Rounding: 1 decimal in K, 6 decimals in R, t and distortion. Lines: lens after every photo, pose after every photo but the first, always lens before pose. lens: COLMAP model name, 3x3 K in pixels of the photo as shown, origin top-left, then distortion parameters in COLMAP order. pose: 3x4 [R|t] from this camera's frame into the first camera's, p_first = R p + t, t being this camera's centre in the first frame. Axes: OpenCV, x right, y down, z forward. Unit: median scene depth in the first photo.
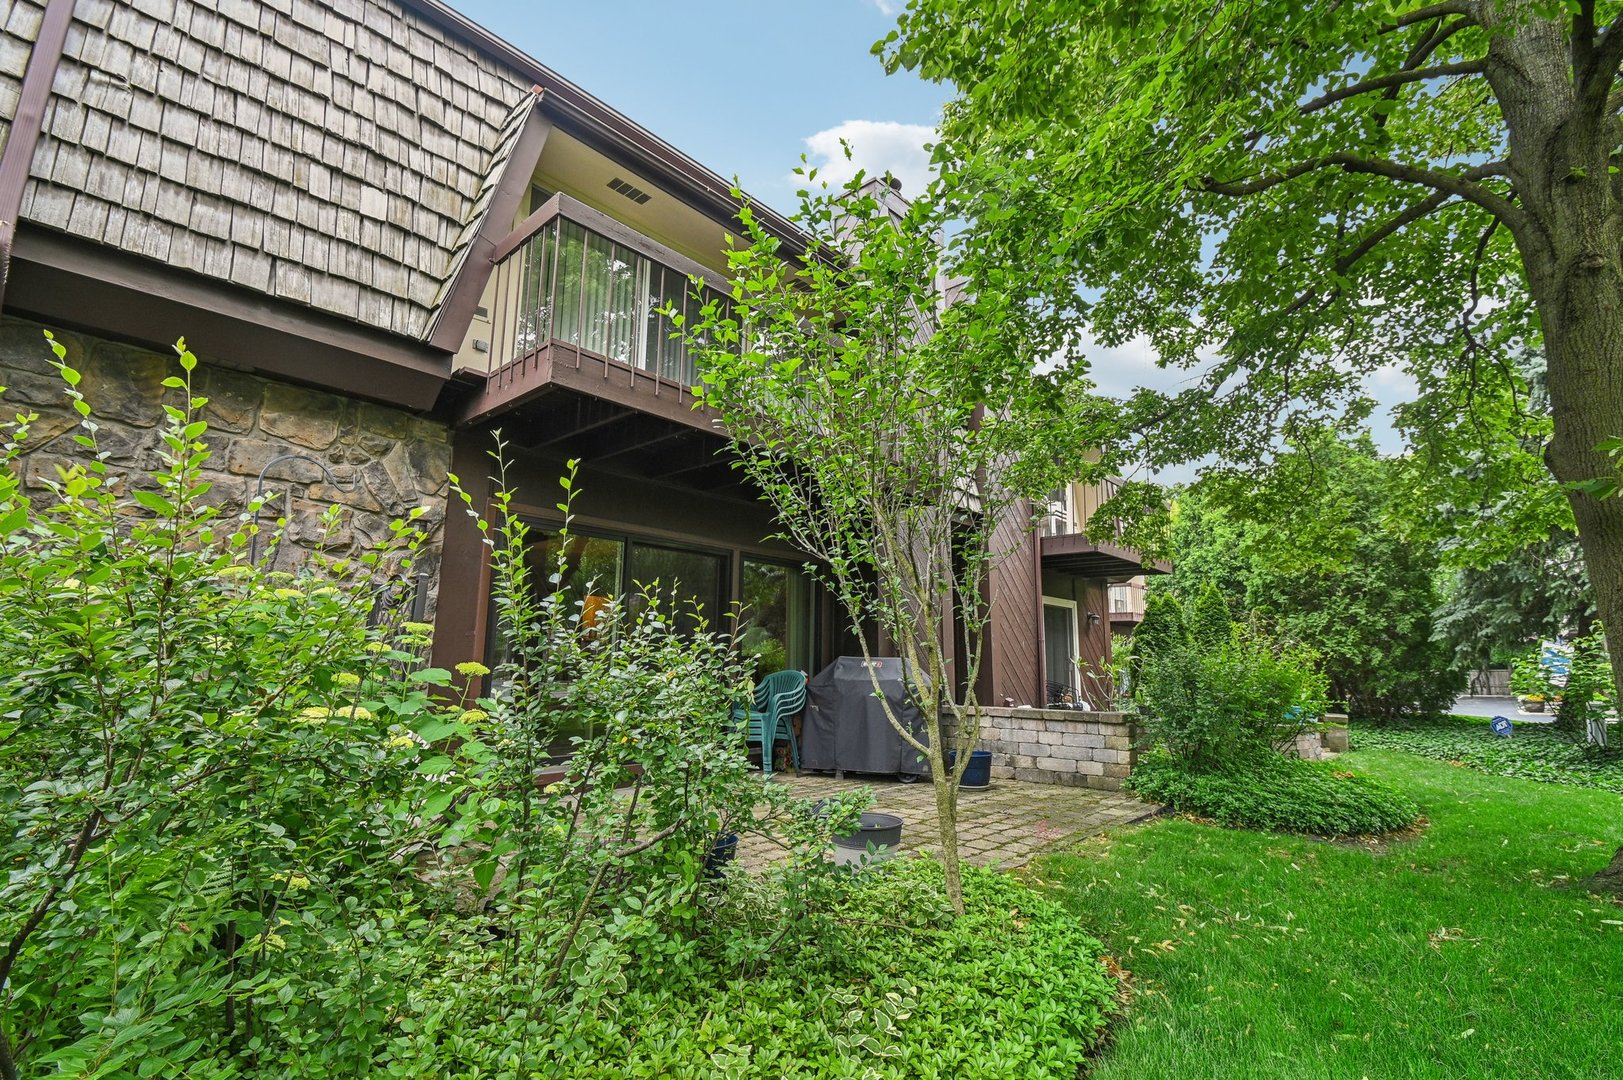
lens RADIAL K [[718.6, 0, 817.9], [0, 718.6, 532.2], [0, 0, 1]] dist [0.022351, -0.020653]
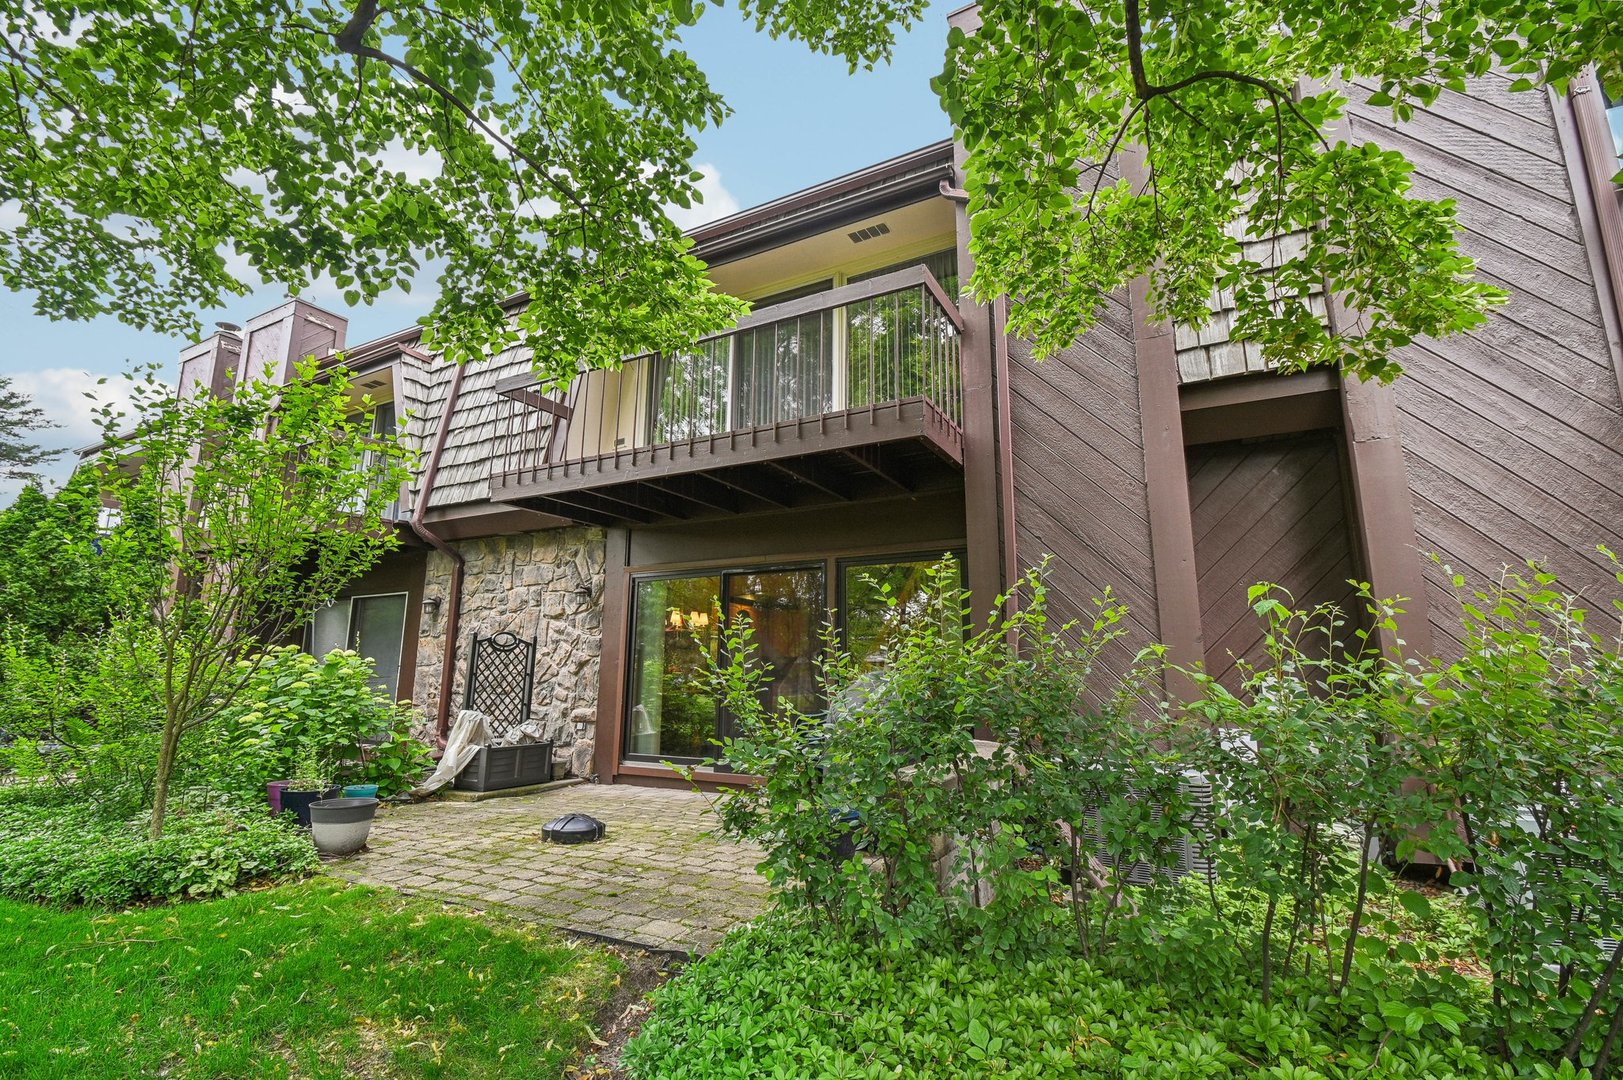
lens RADIAL K [[718.6, 0, 817.9], [0, 718.6, 532.2], [0, 0, 1]] dist [0.022351, -0.020653]
pose [[0.271560, -0.198205, -0.941791, 1.130879], [0.182505, 0.971414, -0.151815, 0.194428], [0.944959, -0.130654, 0.299970, 1.051579]]
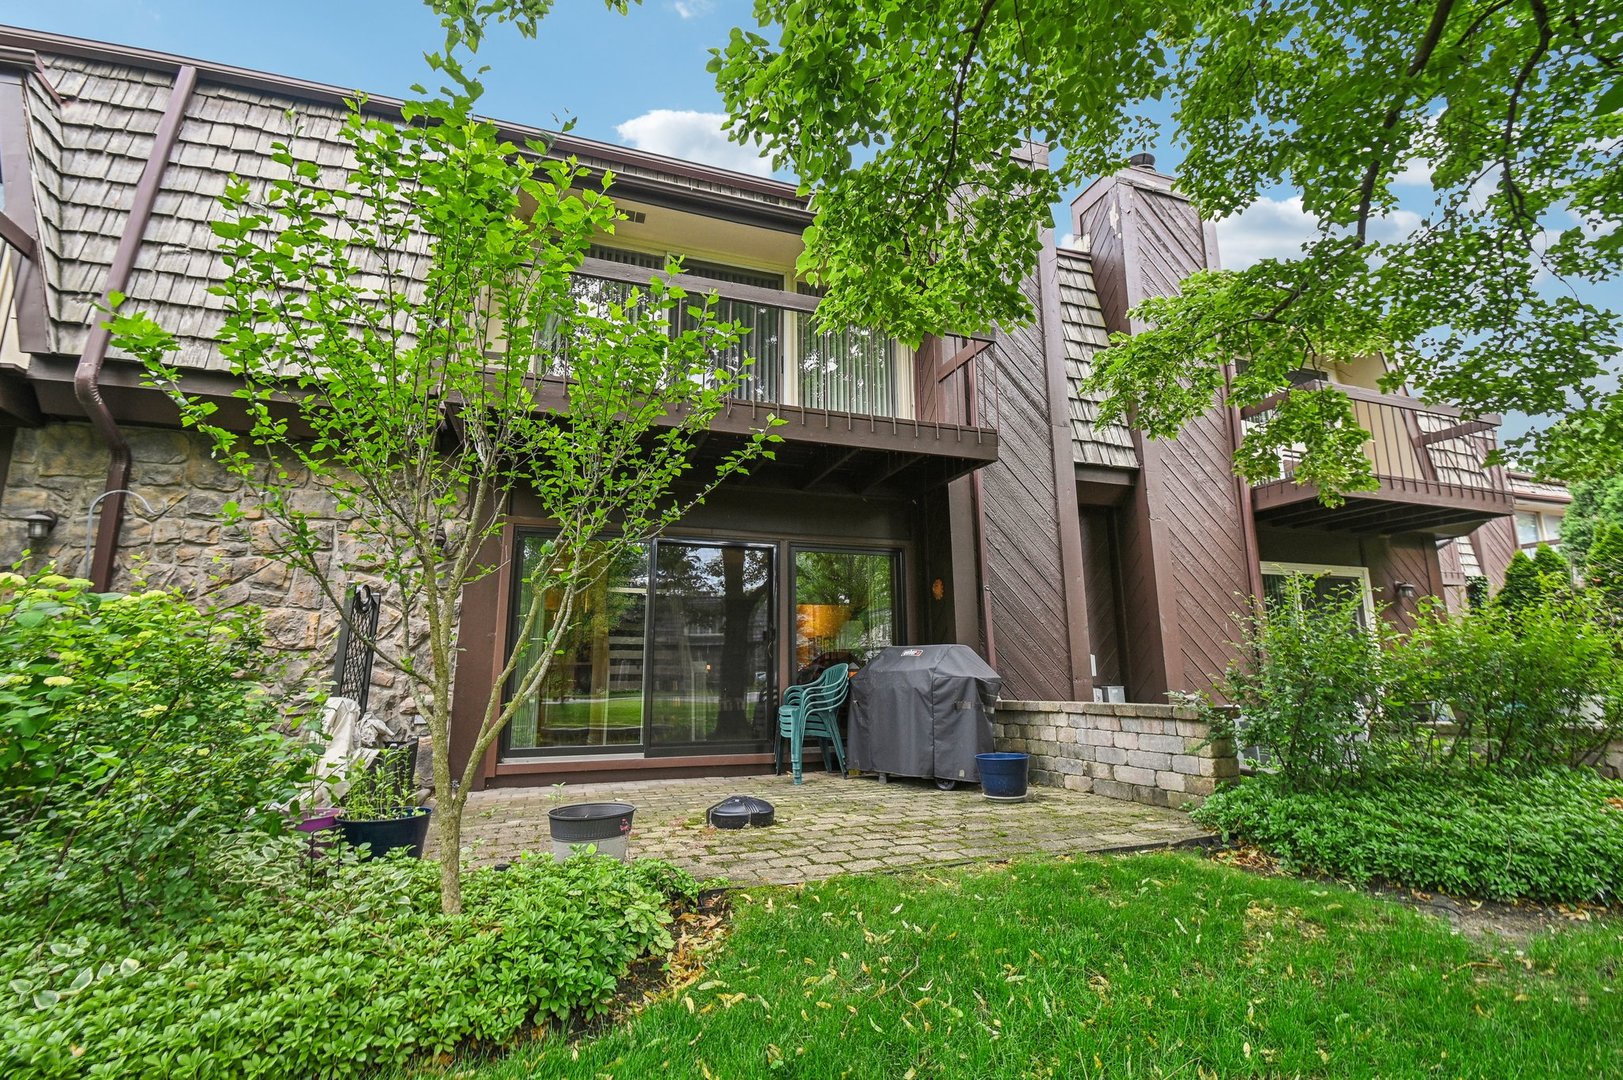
lens RADIAL K [[713.5, 0, 781.0], [0, 713.5, 532.8], [0, 0, 1]] dist [0.015361, -0.020214]
pose [[0.885091, -0.111510, -0.451863, 0.497240], [0.105146, 0.993681, -0.039264, 0.079841], [0.453386, -0.012759, 0.891223, 0.221237]]
